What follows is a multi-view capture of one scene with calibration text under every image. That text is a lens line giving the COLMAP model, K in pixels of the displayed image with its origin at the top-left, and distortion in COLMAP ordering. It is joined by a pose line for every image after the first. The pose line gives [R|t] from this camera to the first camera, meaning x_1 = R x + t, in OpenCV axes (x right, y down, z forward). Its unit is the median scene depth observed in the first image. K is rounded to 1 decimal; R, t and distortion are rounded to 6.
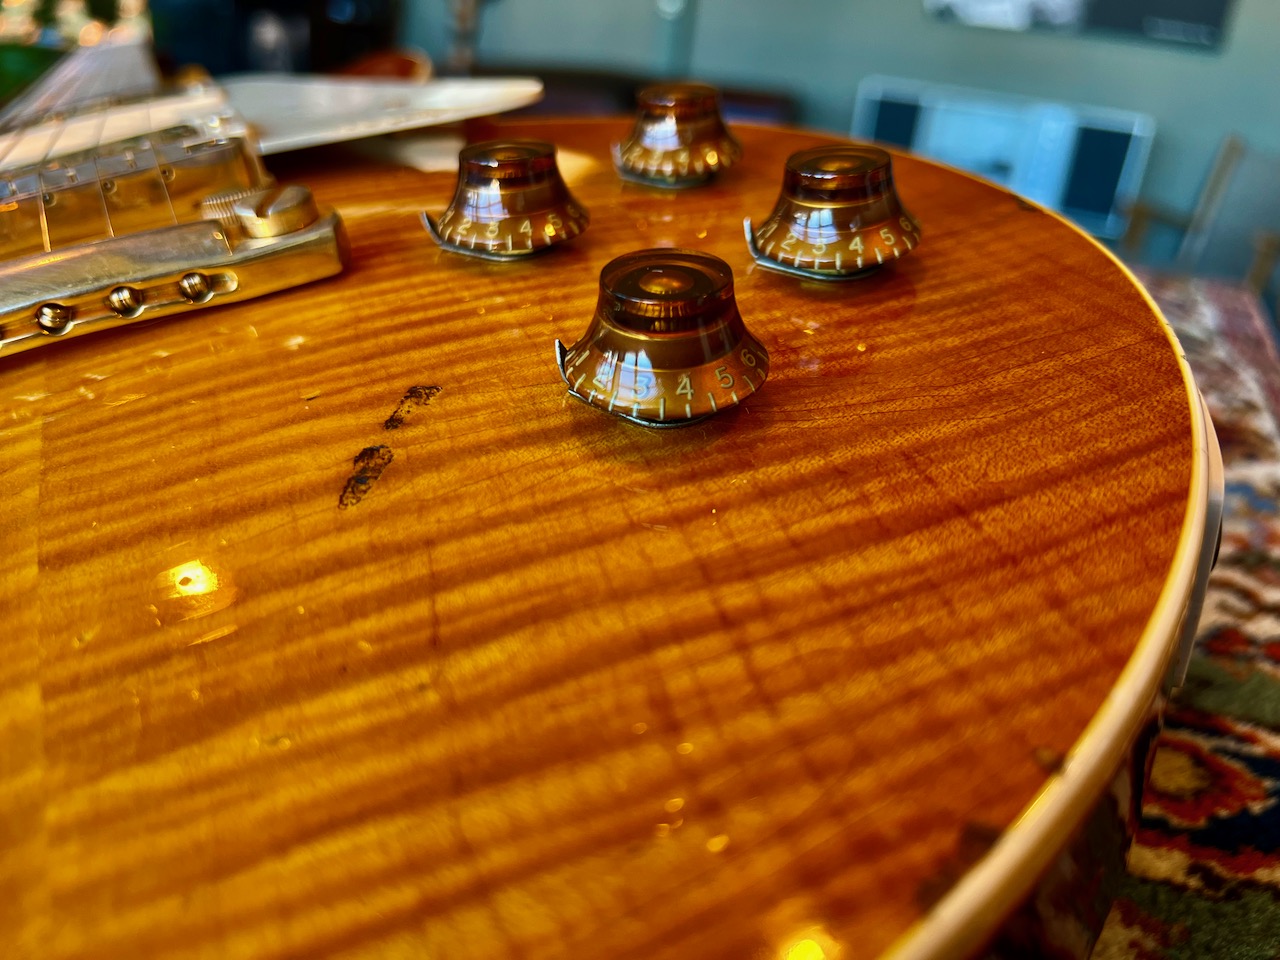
lens RADIAL K [[1053.2, 0, 640.0], [0, 1053.2, 480.0], [0, 0, 1]] dist [-0.000613, -0.043539]
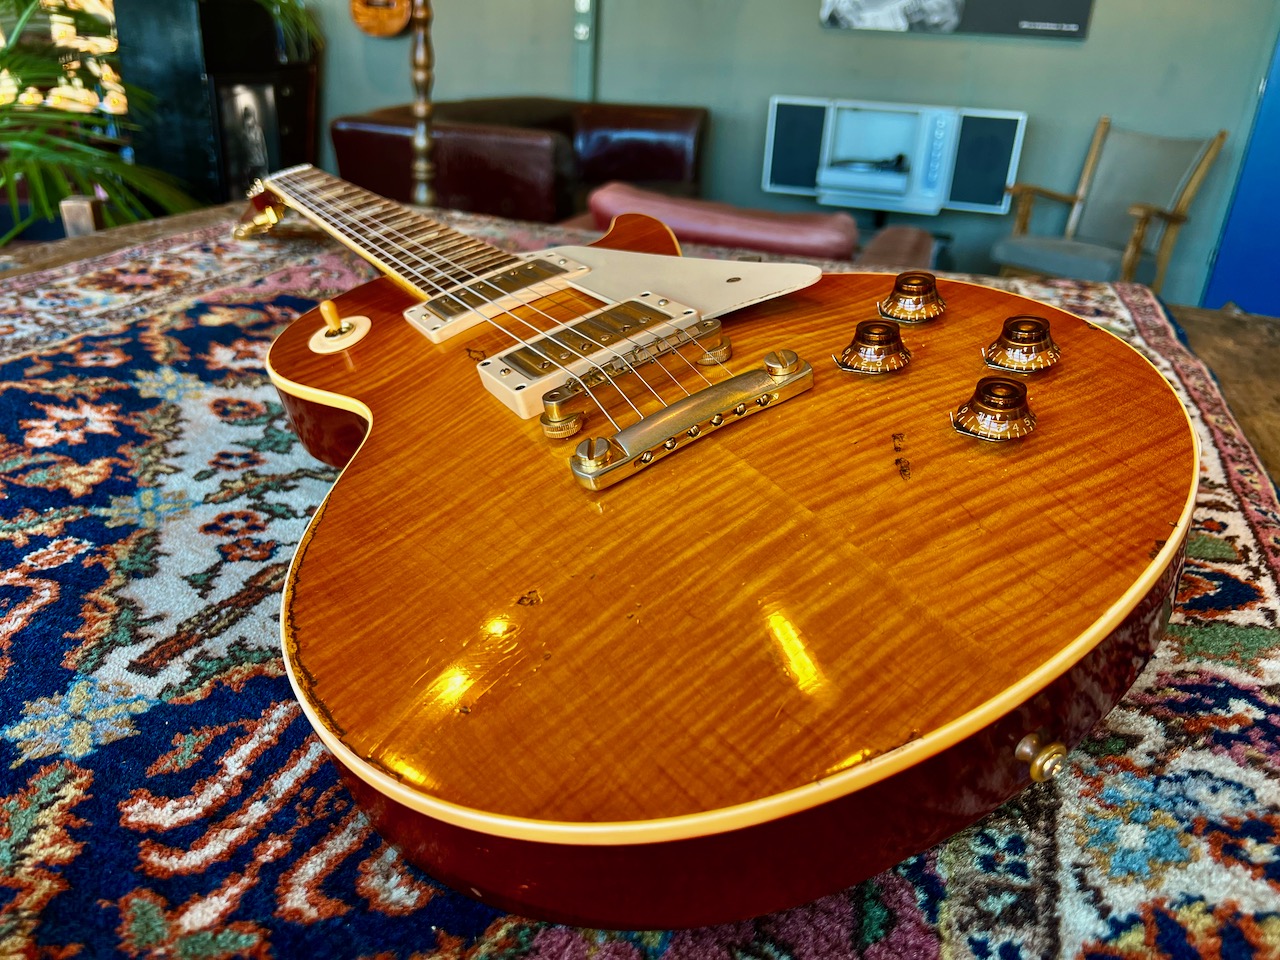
lens RADIAL K [[985.5, 0, 642.6], [0, 985.5, 474.5], [0, 0, 1]] dist [0.002024, -0.012618]
pose [[0.993711, -0.097044, 0.055873, -1.106594], [0.096935, 0.995280, 0.004656, -0.069876], [-0.056061, 0.000789, 0.998427, -1.590044]]
